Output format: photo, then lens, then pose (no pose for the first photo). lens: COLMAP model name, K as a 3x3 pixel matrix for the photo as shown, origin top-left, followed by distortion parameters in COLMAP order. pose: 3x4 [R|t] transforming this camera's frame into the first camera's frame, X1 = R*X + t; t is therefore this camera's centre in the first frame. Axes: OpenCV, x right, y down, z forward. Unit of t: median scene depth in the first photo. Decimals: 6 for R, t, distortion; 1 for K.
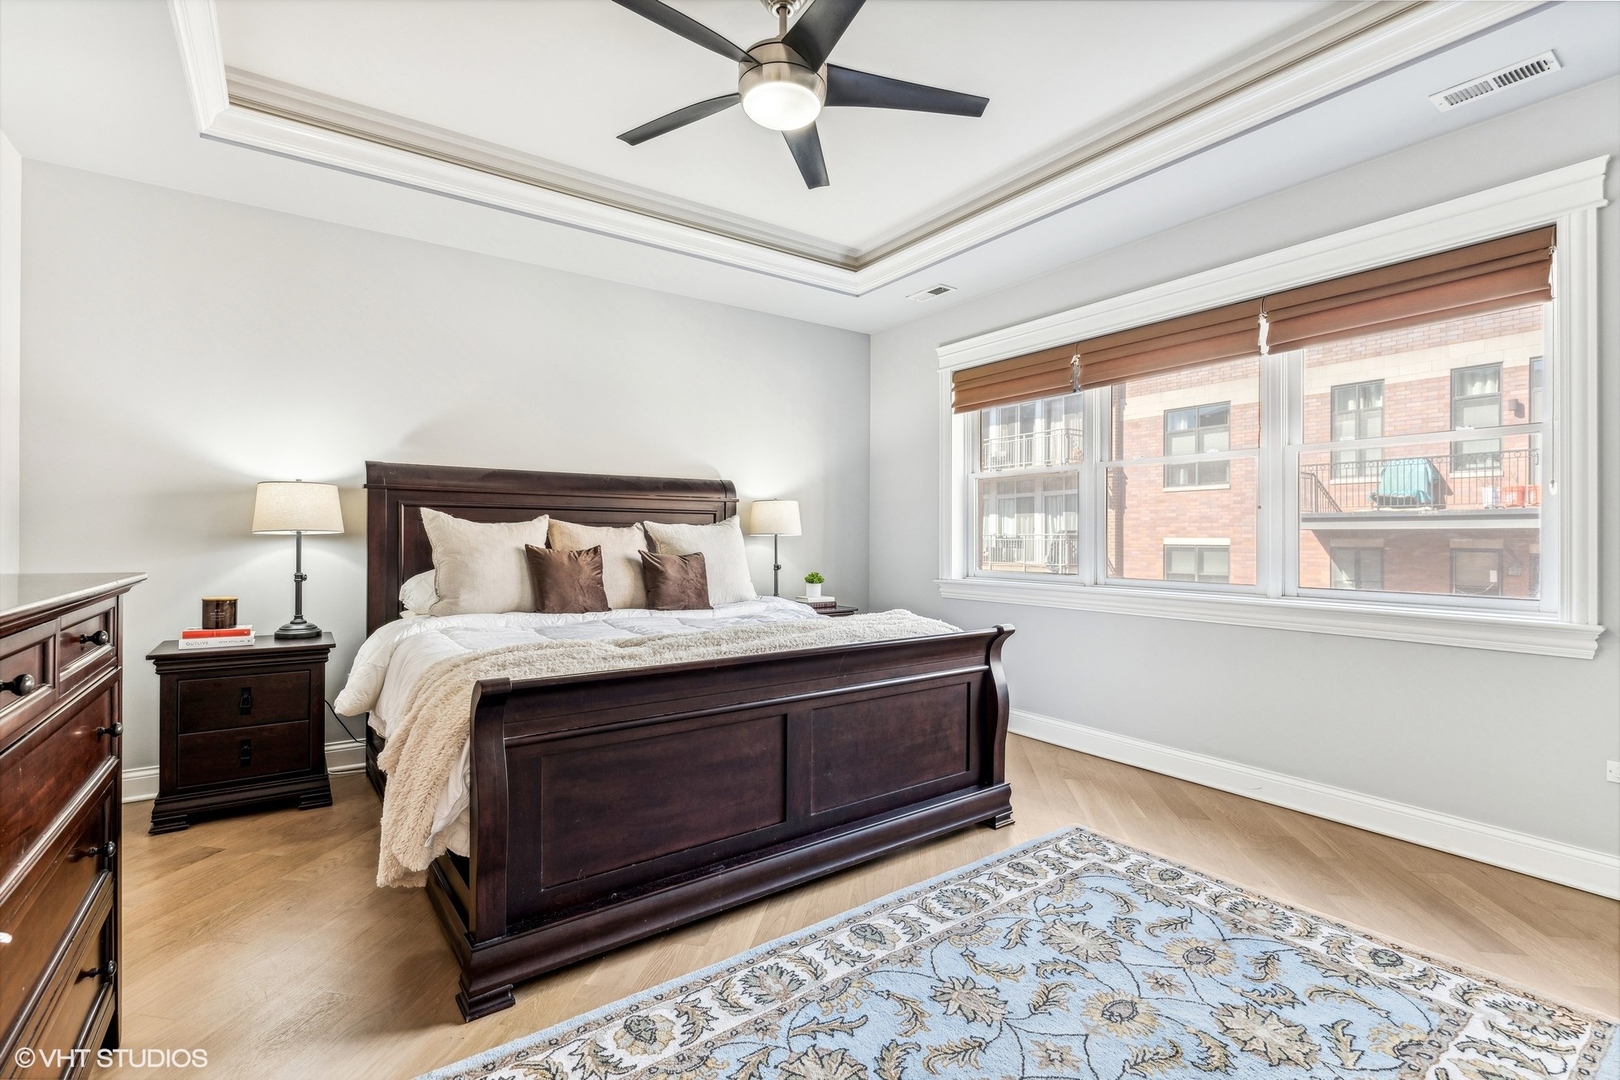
lens RADIAL K [[736.1, 0, 806.4], [0, 736.1, 530.4], [0, 0, 1]] dist [-0.002231, 0.000162]
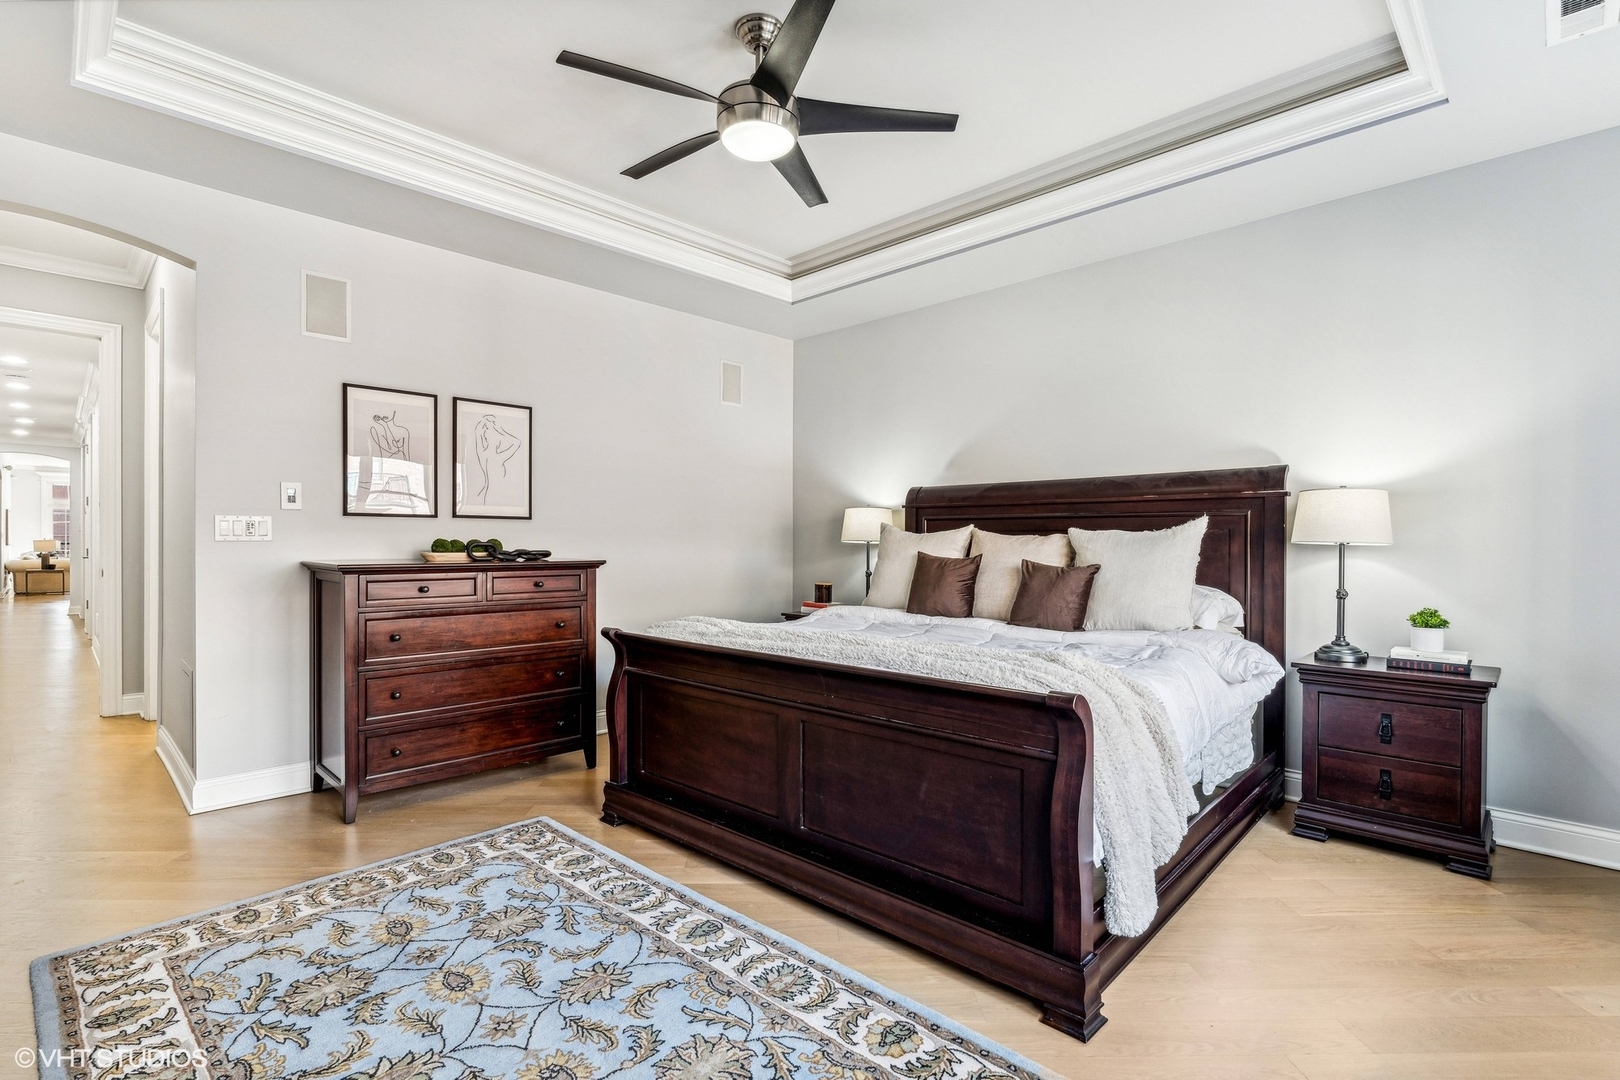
lens RADIAL K [[771.7, 0, 810.0], [0, 771.7, 540.0], [0, 0, 1]] dist [-0.002131, 0.000128]
pose [[0.174189, -0.010284, -0.984659, 1.114337], [0.002062, 0.999947, -0.010079, 0.018481], [0.984710, -0.000275, 0.174201, 0.912461]]
